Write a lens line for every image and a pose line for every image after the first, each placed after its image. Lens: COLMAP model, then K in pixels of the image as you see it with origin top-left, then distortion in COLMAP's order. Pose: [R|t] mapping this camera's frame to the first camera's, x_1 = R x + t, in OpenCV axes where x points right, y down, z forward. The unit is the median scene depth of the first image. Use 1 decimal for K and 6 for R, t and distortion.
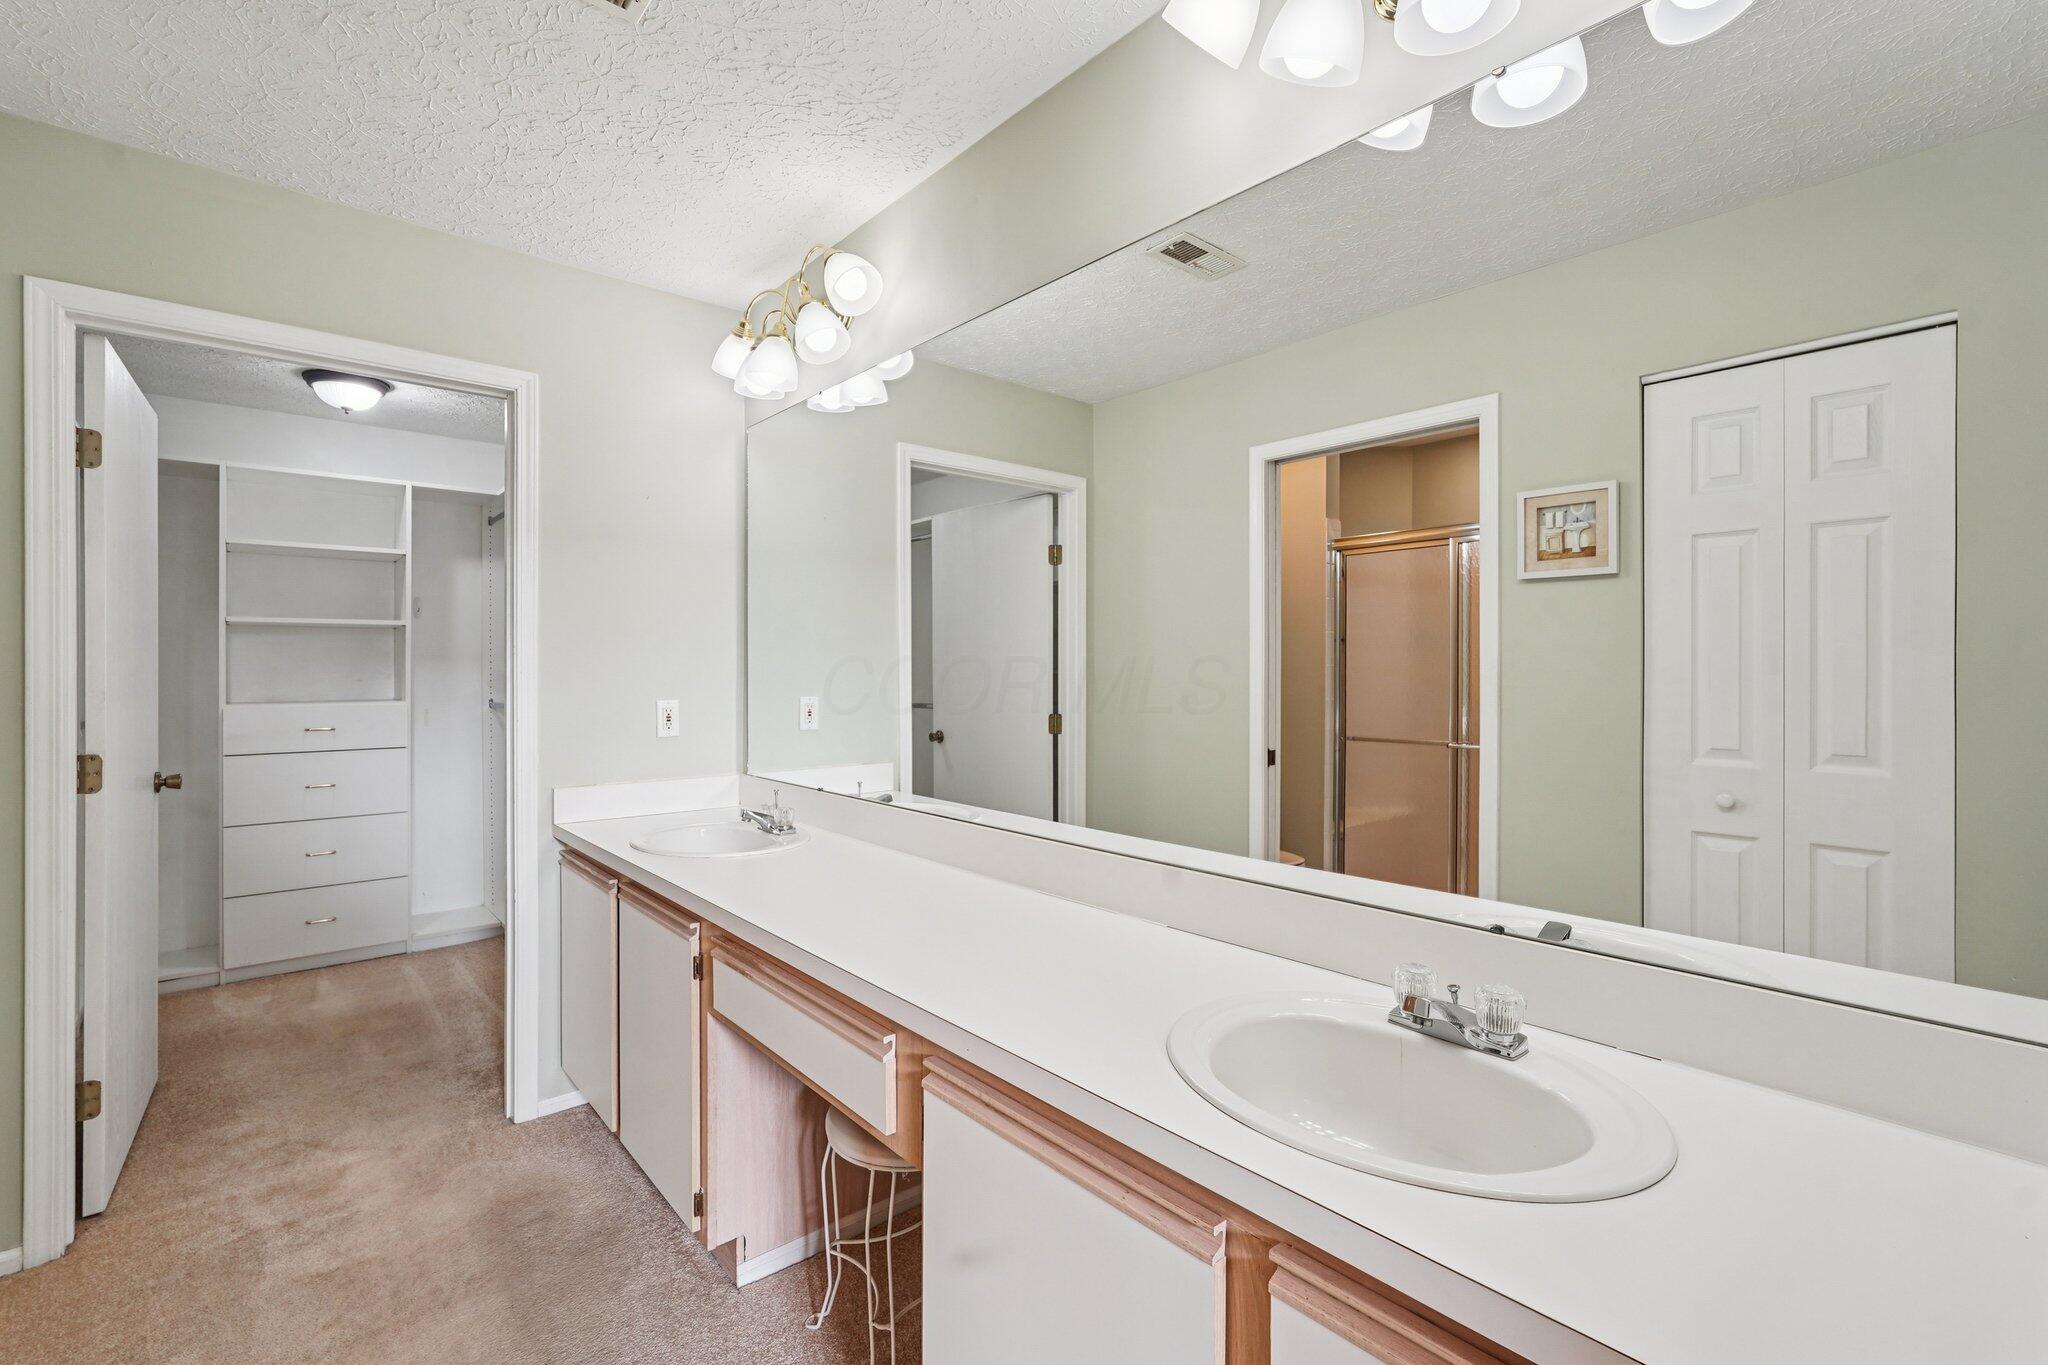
lens RADIAL K [[923.1, 0, 1023.2], [0, 923.1, 665.4], [0, 0, 1]] dist [-0.001854, -0.000049]
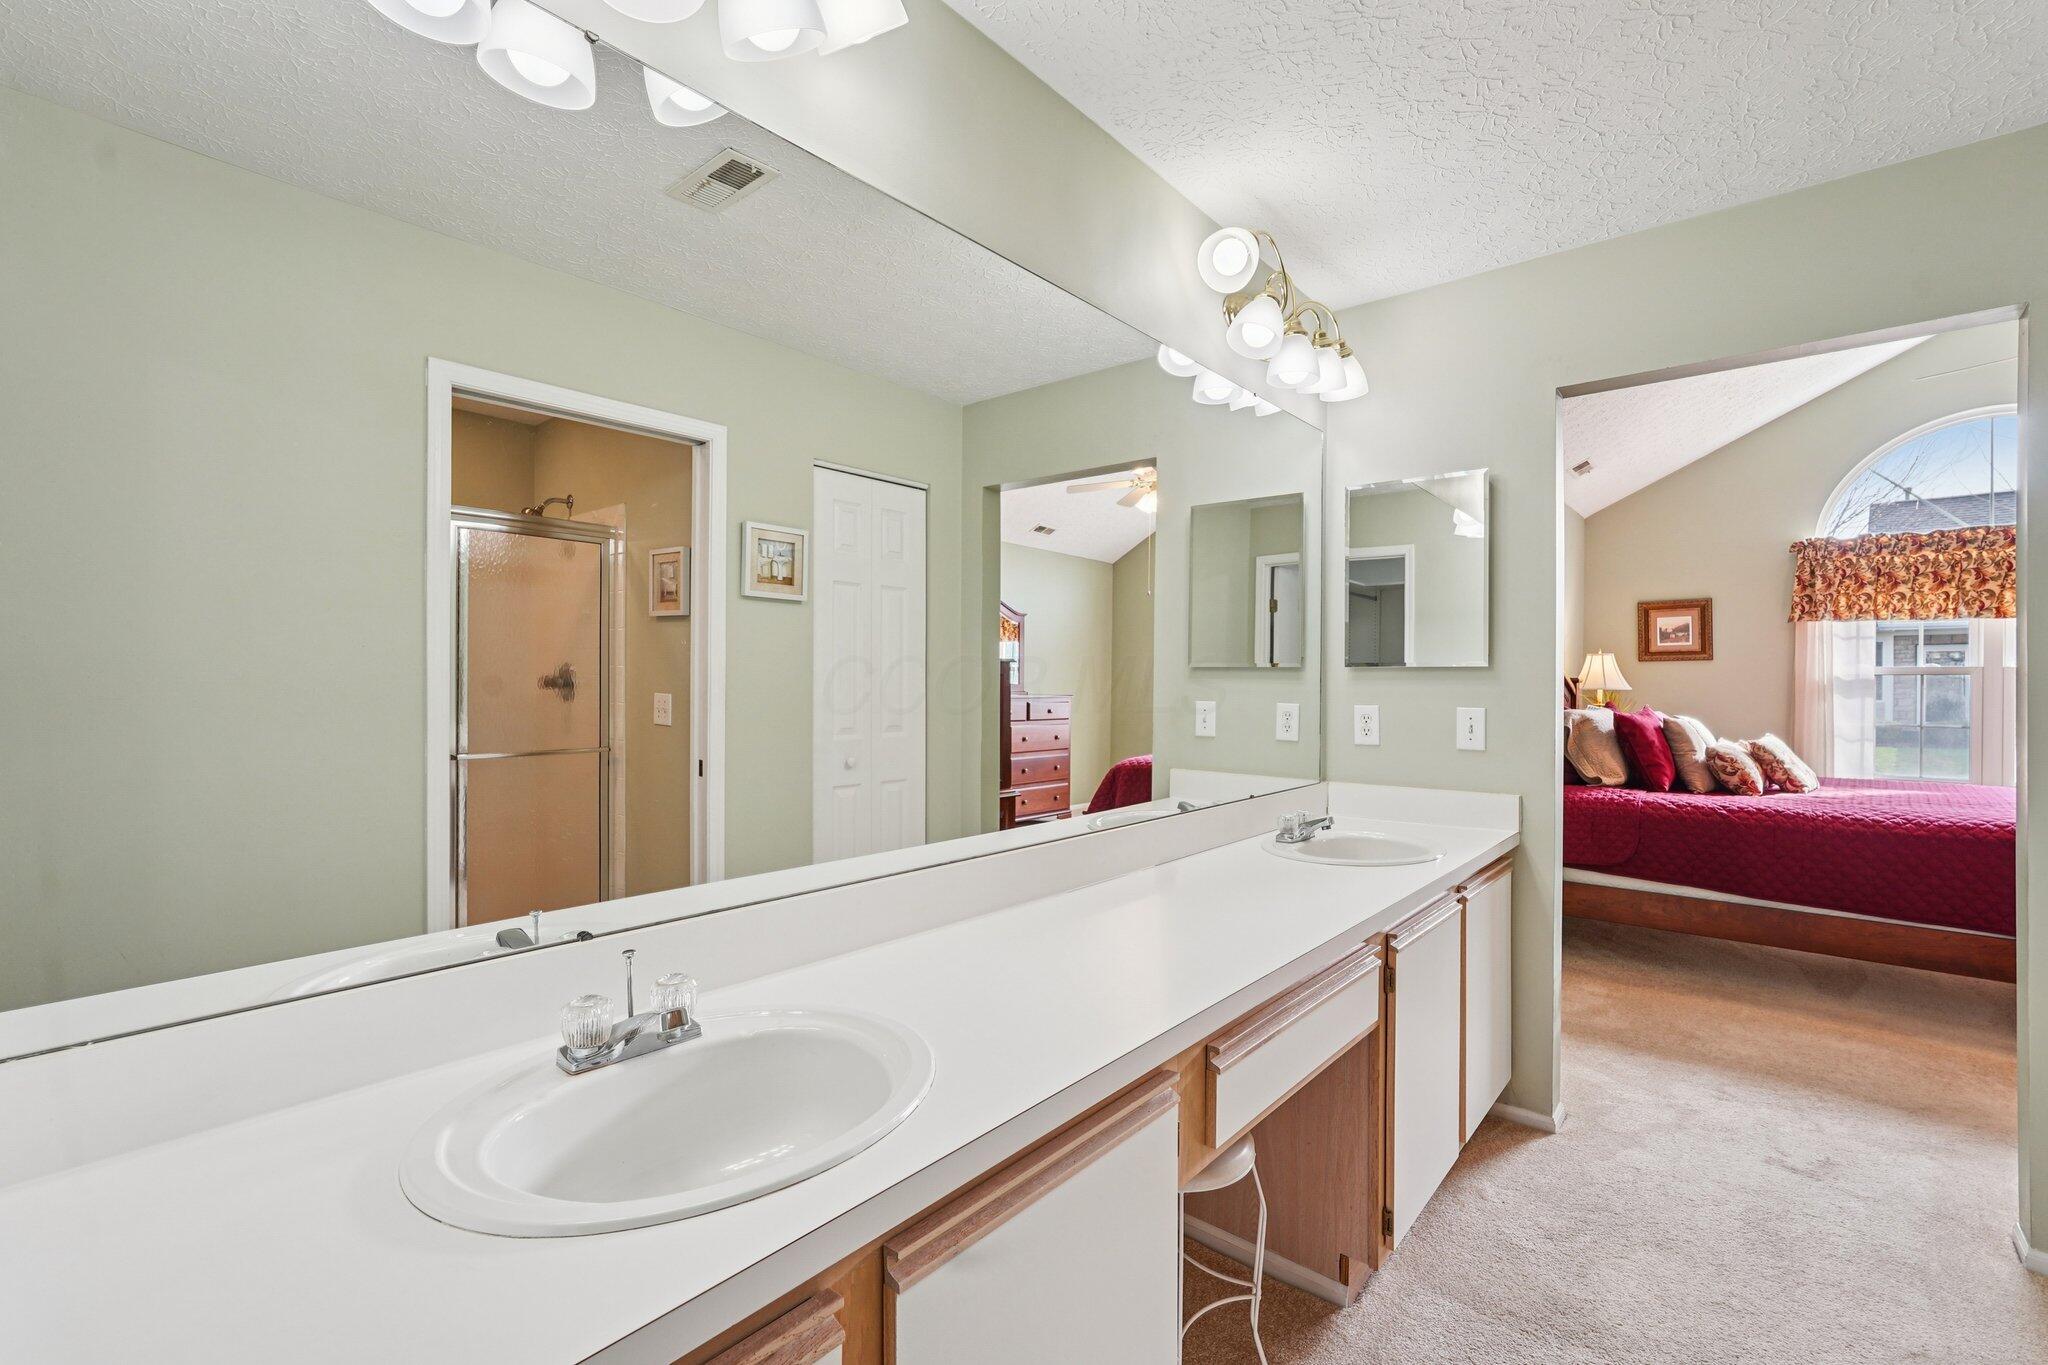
lens RADIAL K [[906.5, 0, 1024.0], [0, 906.5, 682.5], [0, 0, 1]] dist [-0.001992, 0.000695]
pose [[-0.136327, 0.000886, 0.990664, -0.663023], [-0.006049, 0.999980, -0.001727, 0.016613], [-0.990645, -0.006228, -0.136319, 0.839079]]
